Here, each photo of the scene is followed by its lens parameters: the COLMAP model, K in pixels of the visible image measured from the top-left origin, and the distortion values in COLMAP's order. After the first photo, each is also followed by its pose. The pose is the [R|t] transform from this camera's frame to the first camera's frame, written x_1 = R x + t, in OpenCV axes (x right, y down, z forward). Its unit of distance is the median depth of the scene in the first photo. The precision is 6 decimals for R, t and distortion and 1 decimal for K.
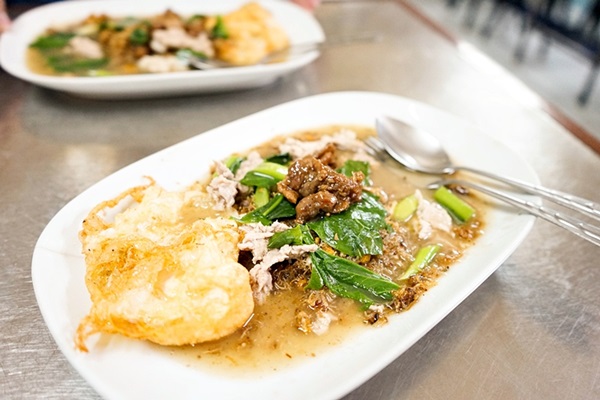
lens RADIAL K [[489.6, 0, 299.3], [0, 489.6, 199.7], [0, 0, 1]] dist [0.003447, -0.001348]
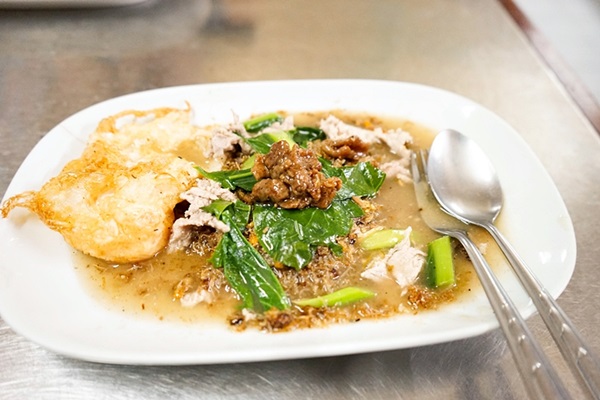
lens RADIAL K [[489.6, 0, 299.8], [0, 489.6, 200.7], [0, 0, 1]] dist [0.003447, -0.001348]
pose [[0.800088, 0.426770, -0.421576, 0.495812], [-0.370089, 0.904245, 0.213014, -0.197907], [0.472116, -0.014409, 0.881419, 0.192438]]
